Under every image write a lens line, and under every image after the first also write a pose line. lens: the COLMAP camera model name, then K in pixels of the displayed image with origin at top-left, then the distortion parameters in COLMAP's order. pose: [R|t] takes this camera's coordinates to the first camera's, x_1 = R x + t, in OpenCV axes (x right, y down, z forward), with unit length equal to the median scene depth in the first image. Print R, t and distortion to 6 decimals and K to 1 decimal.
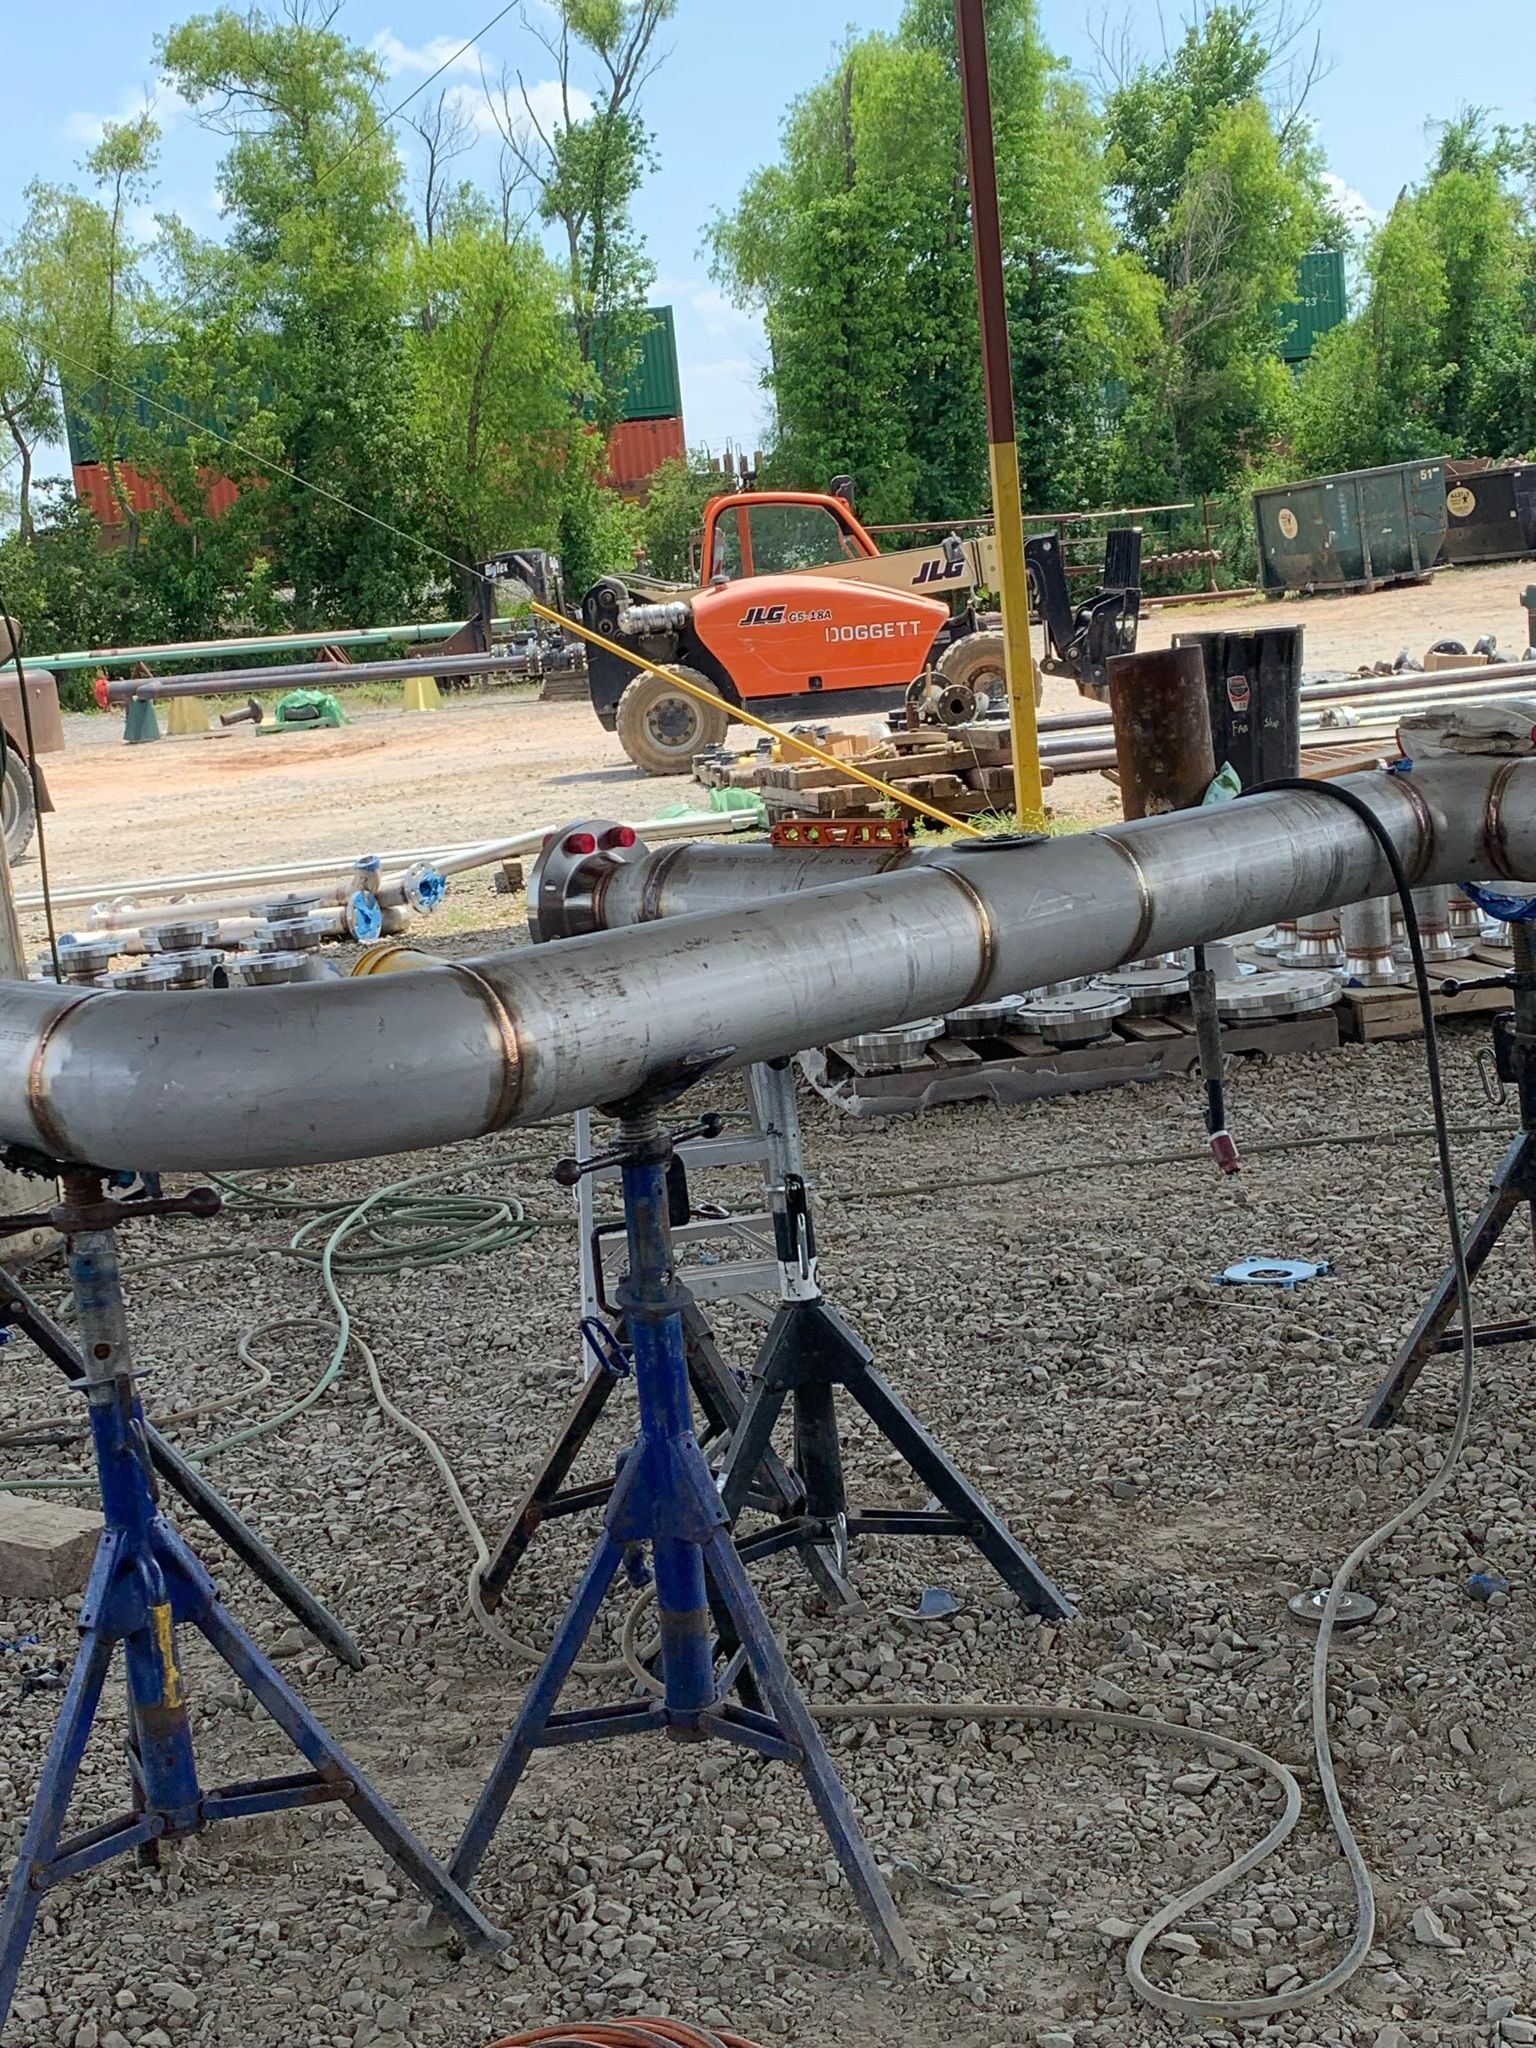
lens RADIAL K [[2801.0, 0, 768.0], [0, 2801.0, 1024.0], [0, 0, 1]] dist [0.011457, -0.563463]
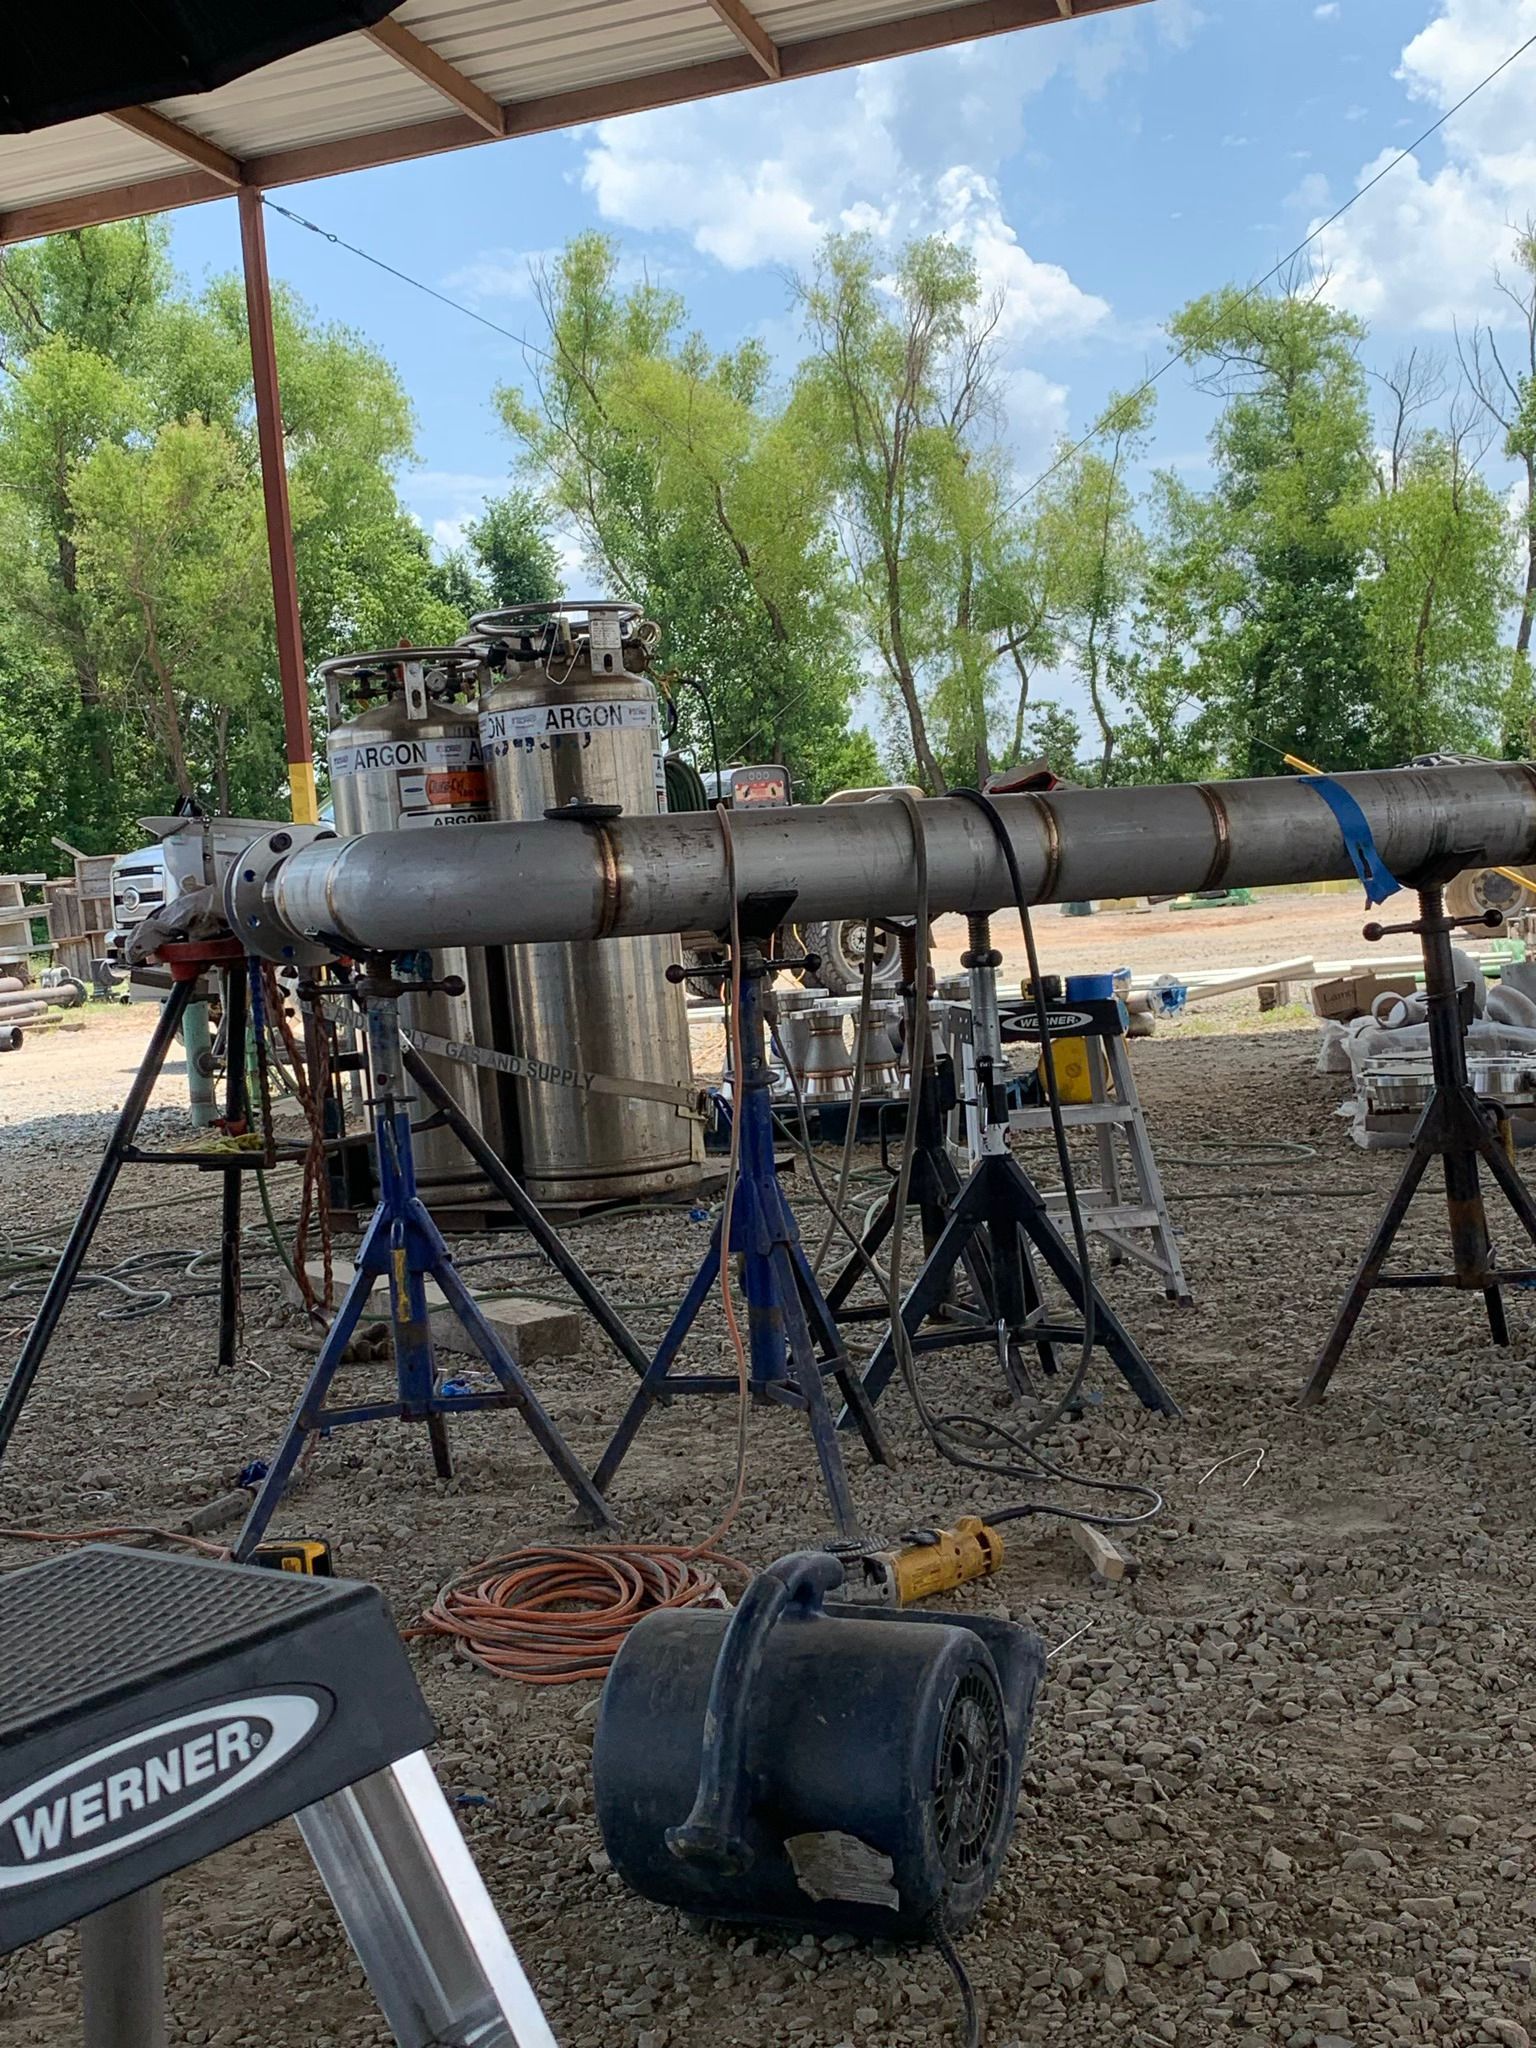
lens RADIAL K [[2801.0, 0, 768.0], [0, 2801.0, 1024.0], [0, 0, 1]] dist [0.011457, -0.563463]
pose [[0.900007, 0.030460, -0.434810, 0.144583], [-0.077138, 0.992940, -0.090109, 0.049526], [0.428996, 0.114640, 0.896003, -0.064701]]
